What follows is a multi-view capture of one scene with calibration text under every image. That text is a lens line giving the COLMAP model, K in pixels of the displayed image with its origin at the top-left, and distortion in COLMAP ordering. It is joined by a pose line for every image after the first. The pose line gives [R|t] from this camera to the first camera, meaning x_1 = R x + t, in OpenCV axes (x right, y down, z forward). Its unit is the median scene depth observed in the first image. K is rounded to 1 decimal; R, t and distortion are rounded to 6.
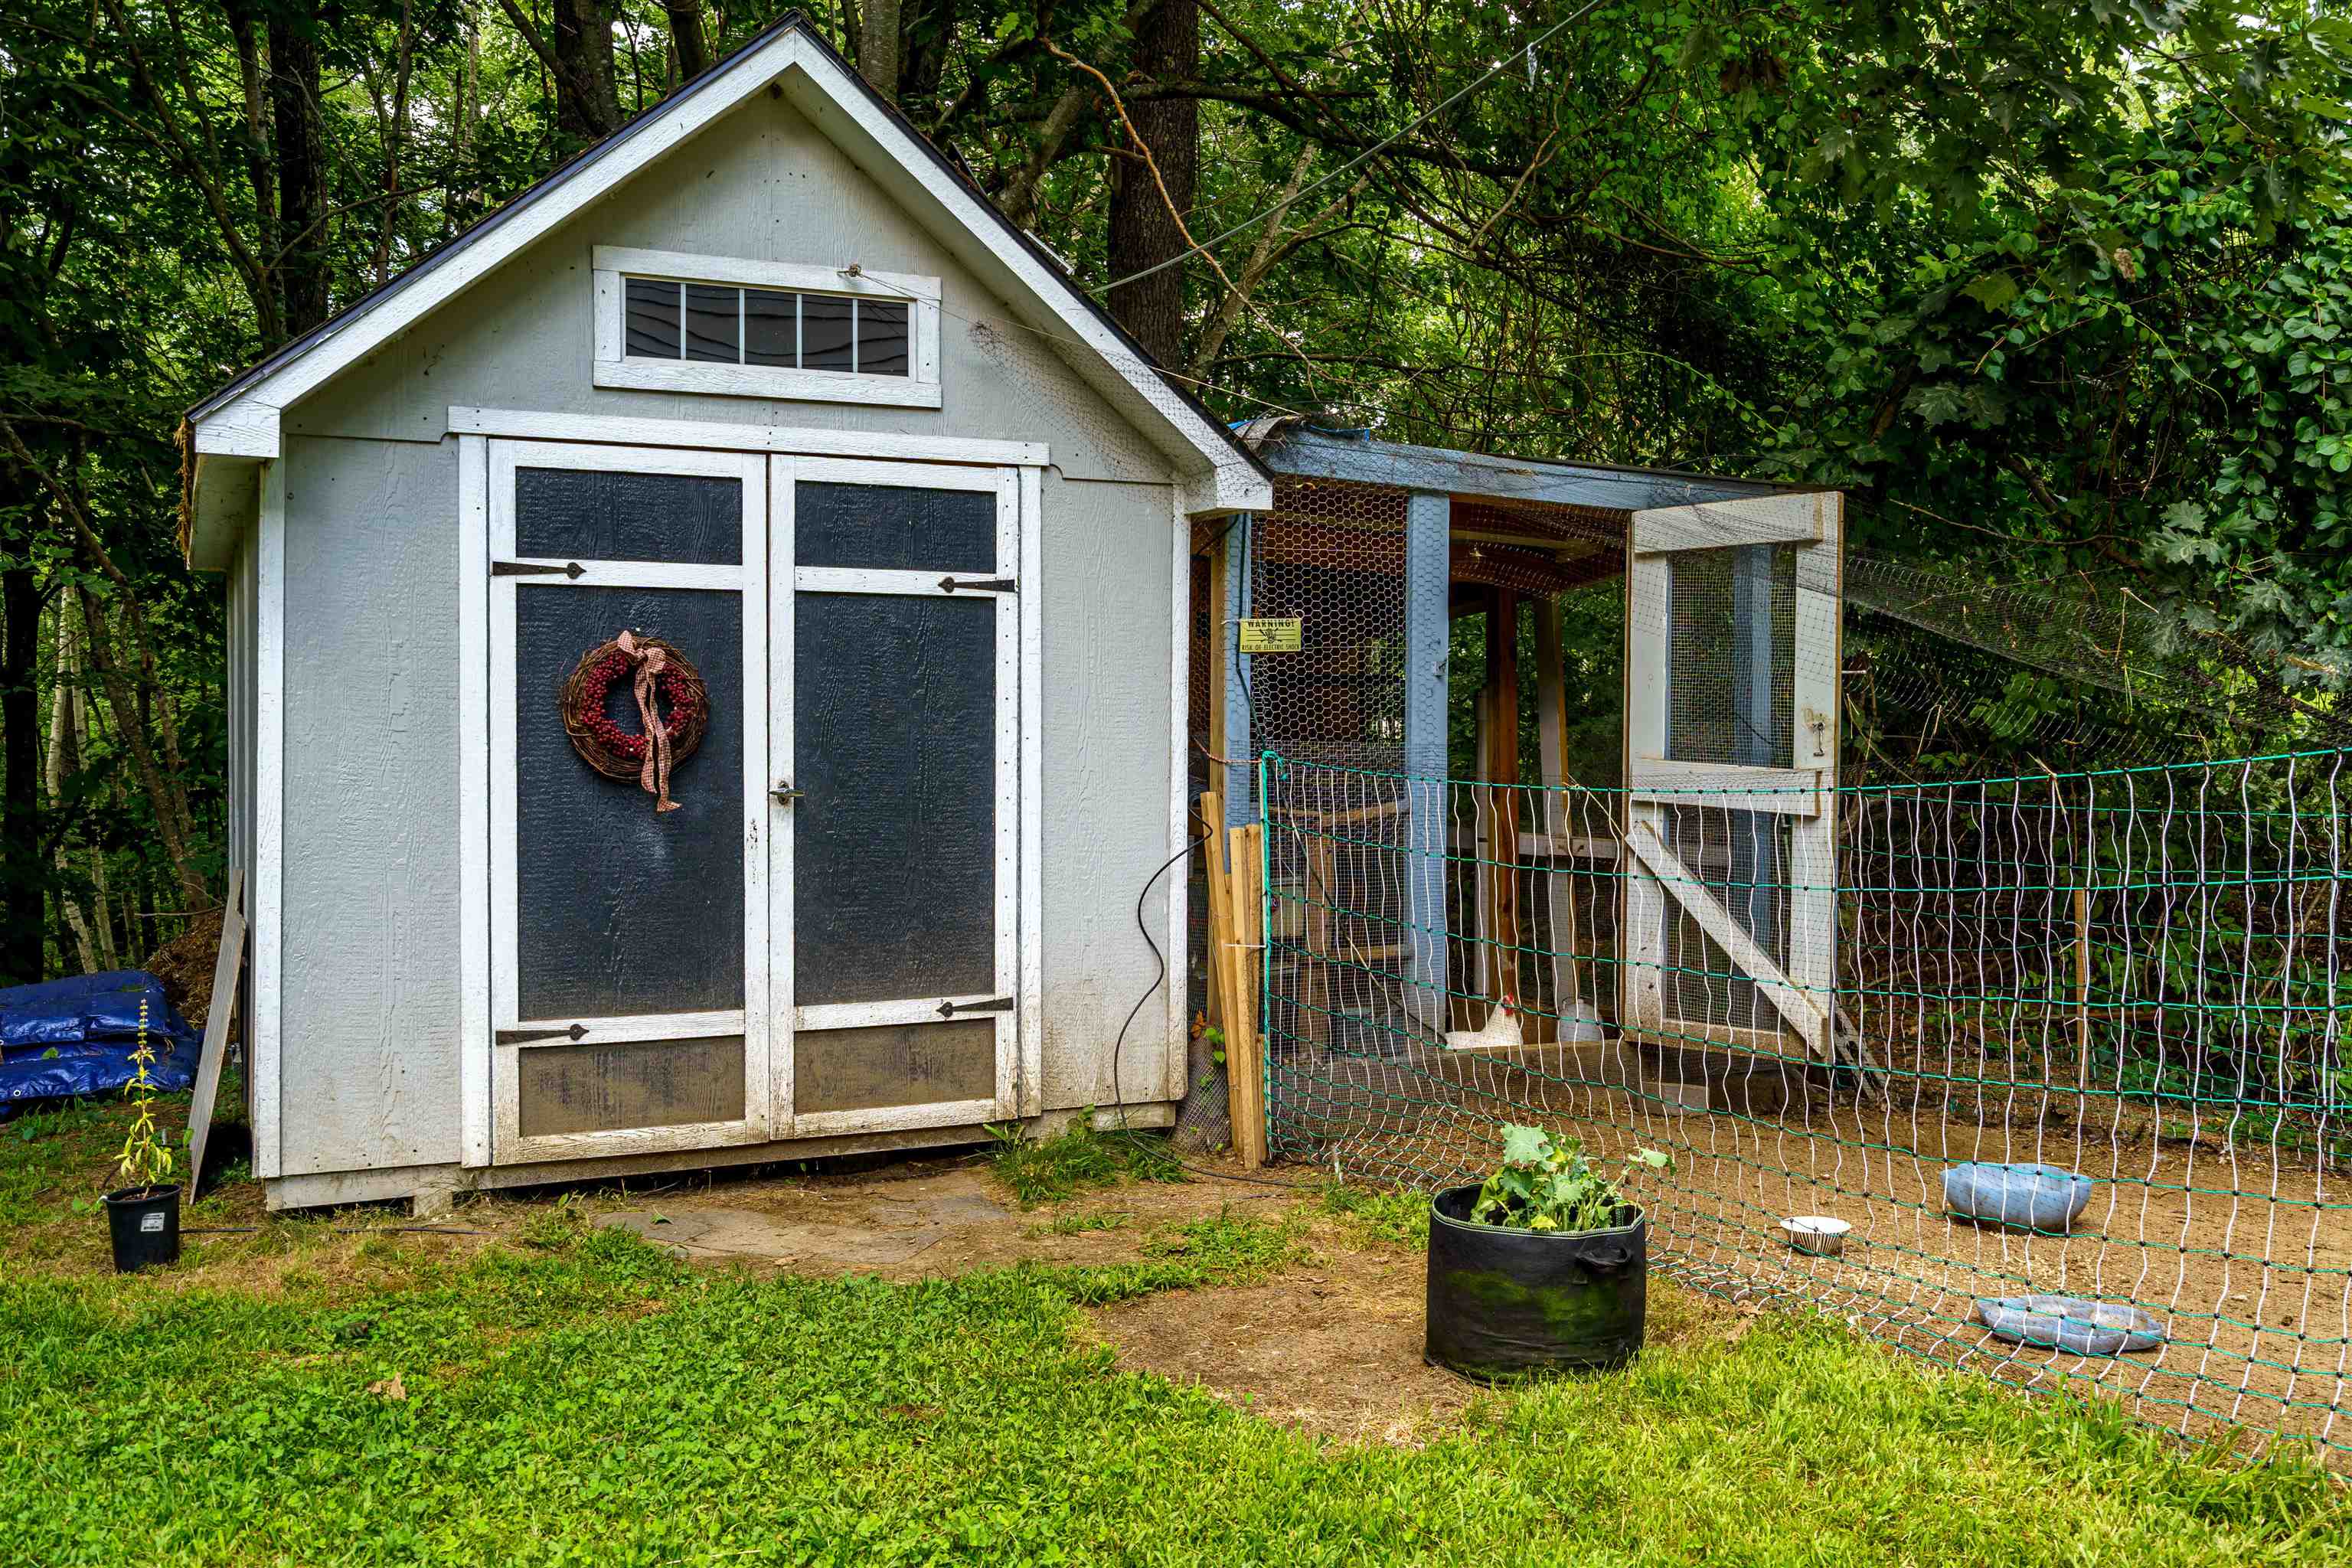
lens RADIAL K [[2053.1, 0, 1176.0], [0, 2053.1, 784.0], [0, 0, 1]] dist [0.014328, -0.002738]
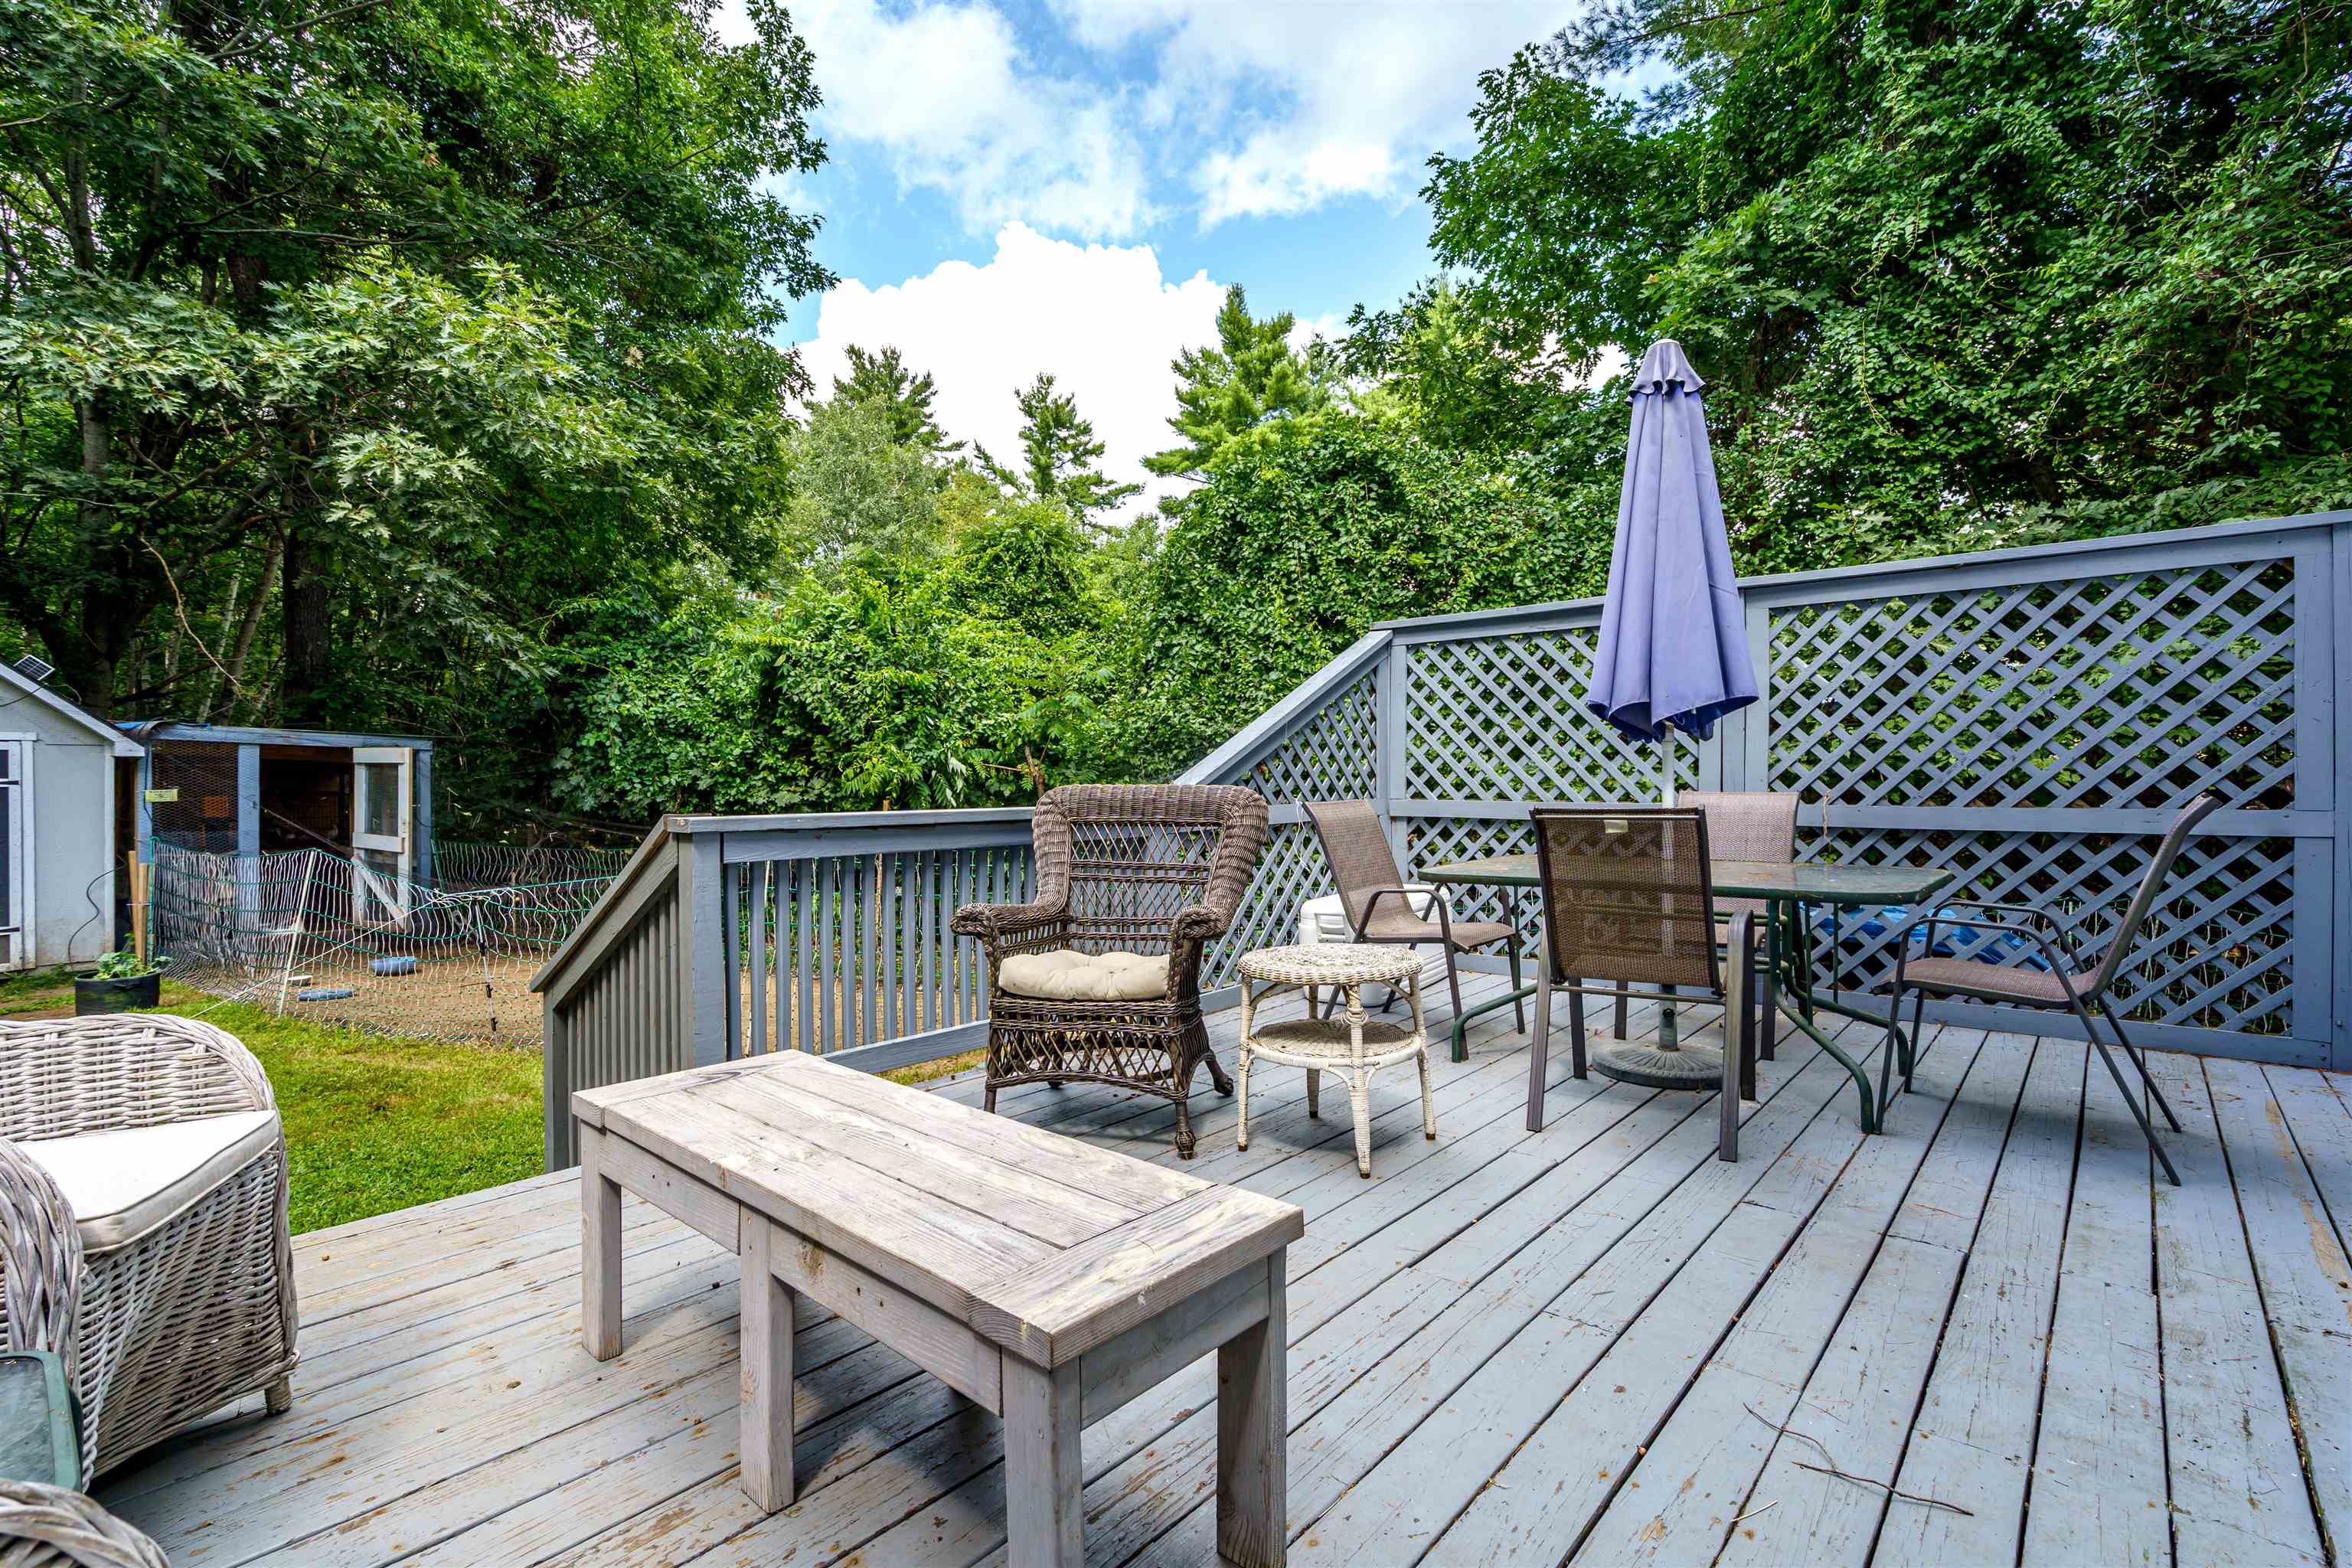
lens RADIAL K [[1102.8, 0, 1176.0], [0, 1102.8, 784.0], [0, 0, 1]] dist [0.014970, -0.000632]
pose [[0.886154, -0.006753, 0.463341, 0.626600], [0.015932, 0.999747, -0.015901, -0.045195], [-0.463116, 0.021473, 0.886037, -1.113954]]
